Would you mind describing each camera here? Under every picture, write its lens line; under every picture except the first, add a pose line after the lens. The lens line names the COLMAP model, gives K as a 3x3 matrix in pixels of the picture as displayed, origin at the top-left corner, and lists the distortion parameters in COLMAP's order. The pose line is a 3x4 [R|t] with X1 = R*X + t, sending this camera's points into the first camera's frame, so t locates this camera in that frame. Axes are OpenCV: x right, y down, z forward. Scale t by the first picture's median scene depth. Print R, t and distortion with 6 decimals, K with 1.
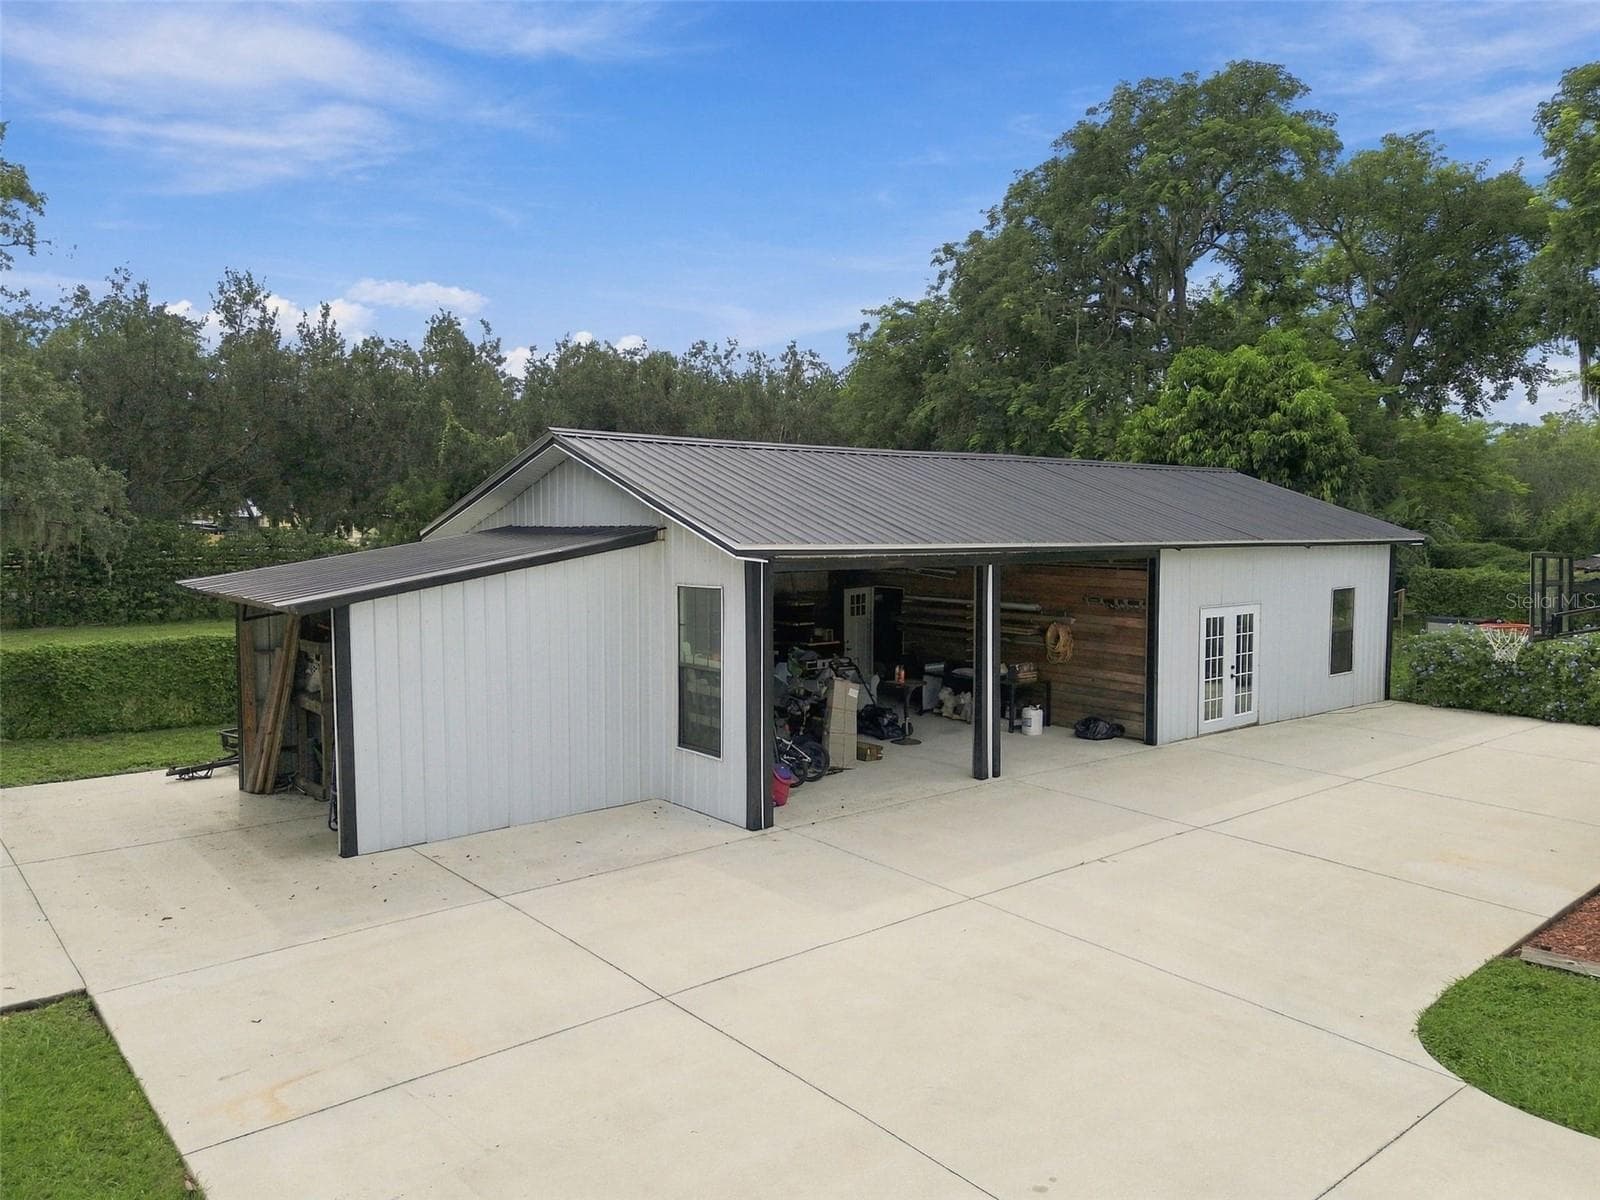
lens RADIAL K [[1129.9, 0, 800.0], [0, 1129.9, 600.0], [0, 0, 1]] dist [0.177641, -0.251467]
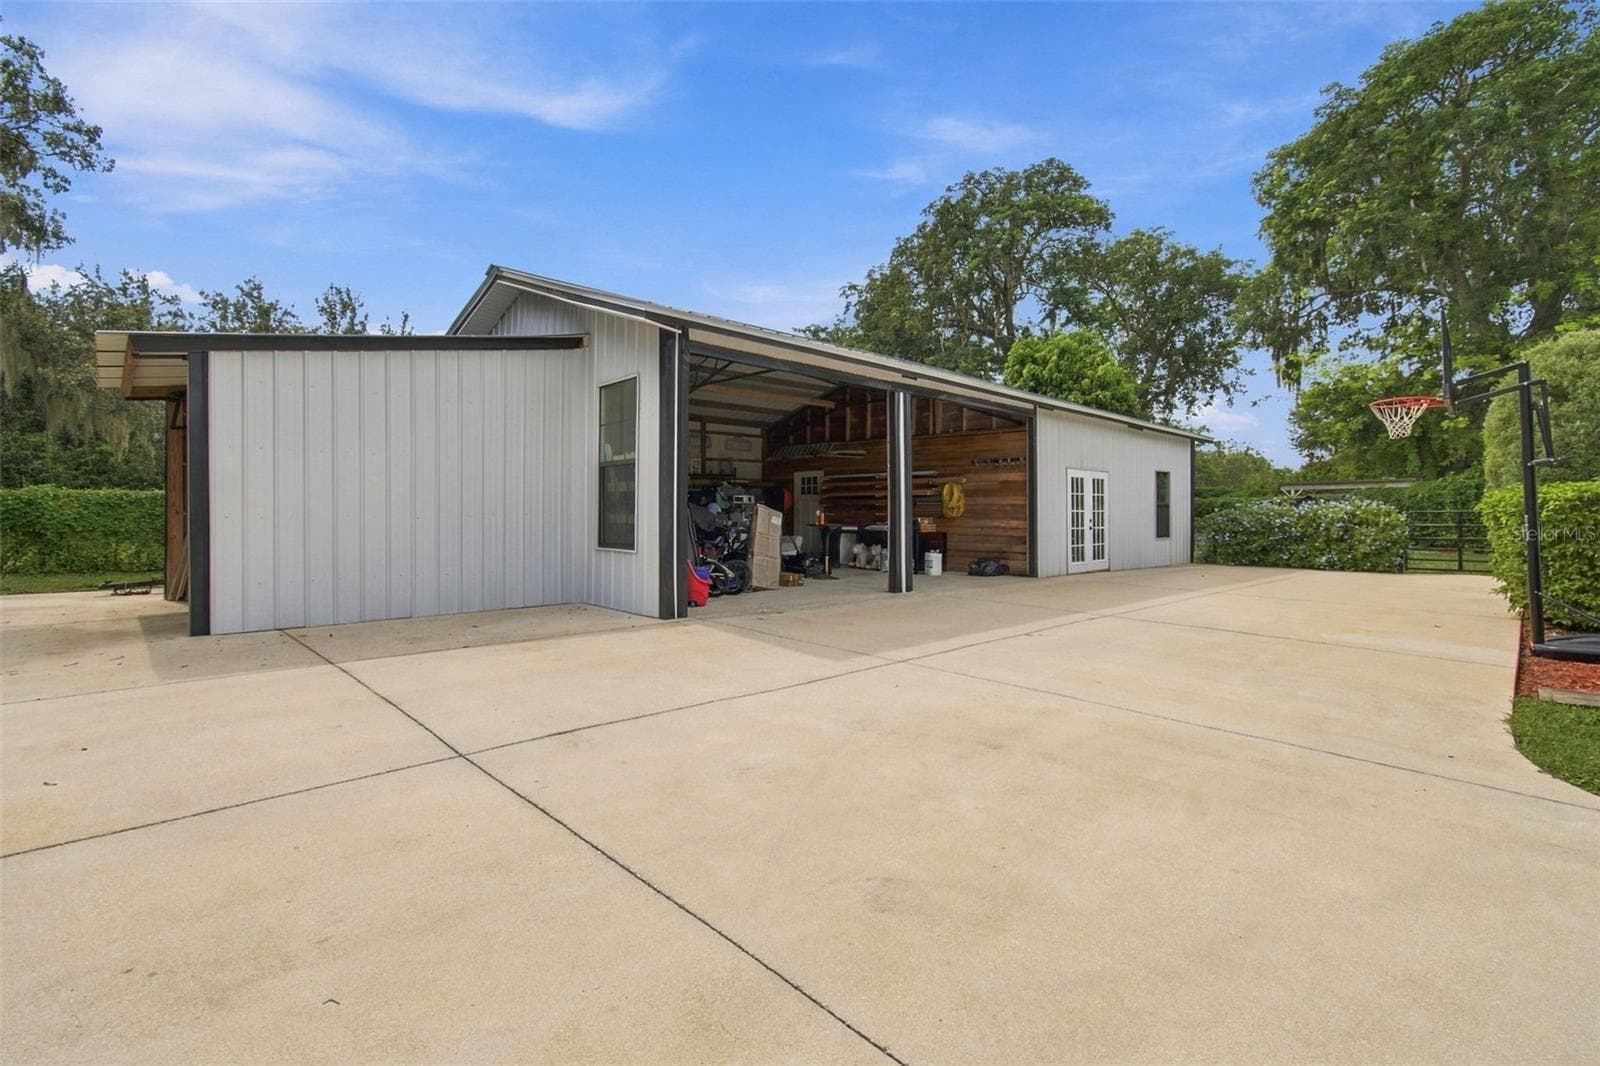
lens RADIAL K [[731.6, 0, 809.0], [0, 731.6, 504.8], [0, 0, 1]] dist [-0.001025, -0.000146]
pose [[0.997536, 0.002195, 0.070126, 0.024159], [0.003890, 0.996243, -0.086510, 0.109115], [-0.070053, 0.086569, 0.993780, 0.255502]]
